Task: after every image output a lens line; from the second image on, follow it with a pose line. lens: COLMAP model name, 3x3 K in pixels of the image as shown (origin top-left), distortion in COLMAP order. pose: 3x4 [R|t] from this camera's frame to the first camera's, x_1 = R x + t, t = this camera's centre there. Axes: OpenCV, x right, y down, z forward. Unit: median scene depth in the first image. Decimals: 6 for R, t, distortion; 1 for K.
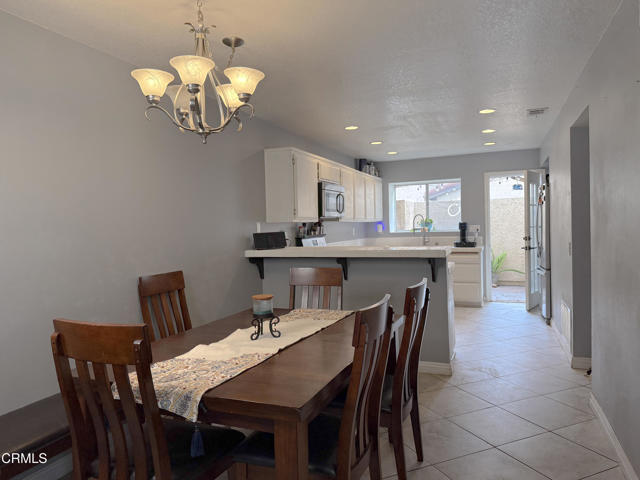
lens RADIAL K [[454.6, 0, 315.8], [0, 454.6, 237.1], [0, 0, 1]] dist [0.077711, -0.030306]
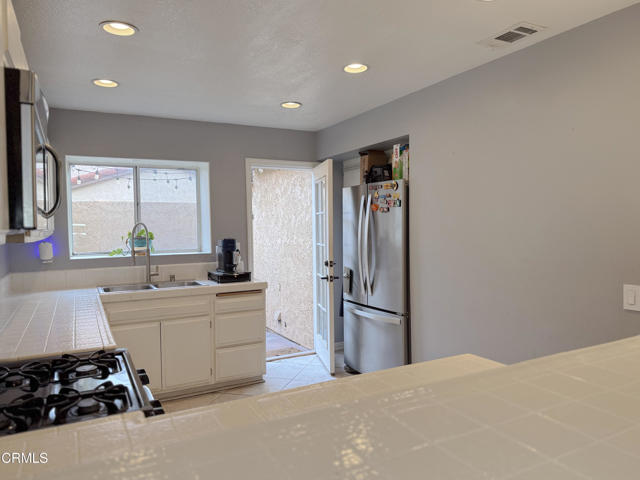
lens RADIAL K [[454.6, 0, 320.7], [0, 454.6, 244.6], [0, 0, 1]] dist [0.077711, -0.030306]
pose [[0.648624, -0.019914, 0.760848, -0.039178], [0.018600, 0.999774, 0.010311, -0.026834], [-0.760881, 0.007463, 0.648848, 0.505488]]
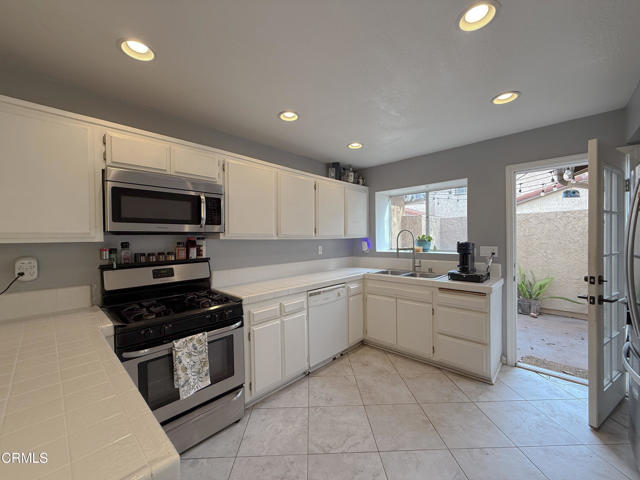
lens RADIAL K [[255.2, 0, 314.9], [0, 255.2, 241.7], [0, 0, 1]] dist [-0.001442, 0.001864]
pose [[0.930760, 0.020043, -0.365080, 0.239603], [-0.021598, 0.999767, -0.000177, -0.026730], [0.364991, 0.008050, 0.930976, 0.546271]]
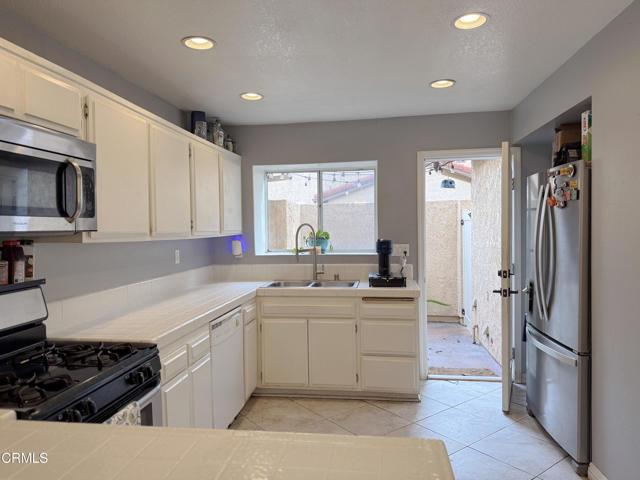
lens RADIAL K [[454.6, 0, 318.4], [0, 454.6, 241.0], [0, 0, 1]] dist [0.077711, -0.030306]
pose [[0.969076, 0.002712, 0.246747, 0.105320], [-0.002680, 0.999996, -0.000464, -0.028705], [-0.246747, -0.000212, 0.969080, 0.466422]]
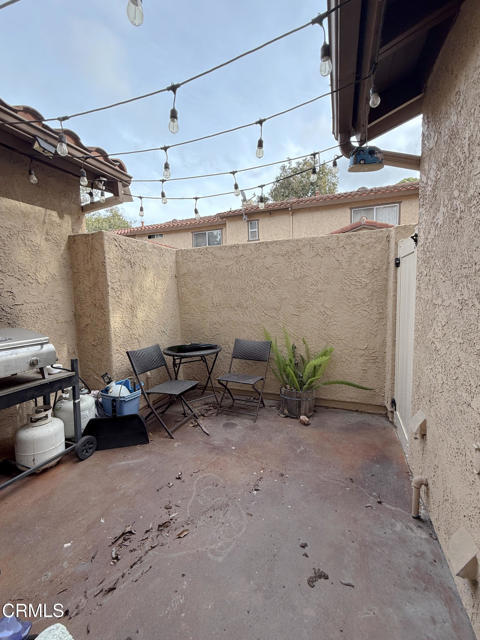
lens RADIAL K [[255.2, 0, 241.6], [0, 255.2, 316.7], [0, 0, 1]] dist [-0.001442, 0.001864]
pose [[0.999931, -0.000505, 0.011770, 0.418437], [-0.000272, 0.997822, 0.065967, -0.021788], [-0.011778, -0.065966, 0.997752, 0.974441]]
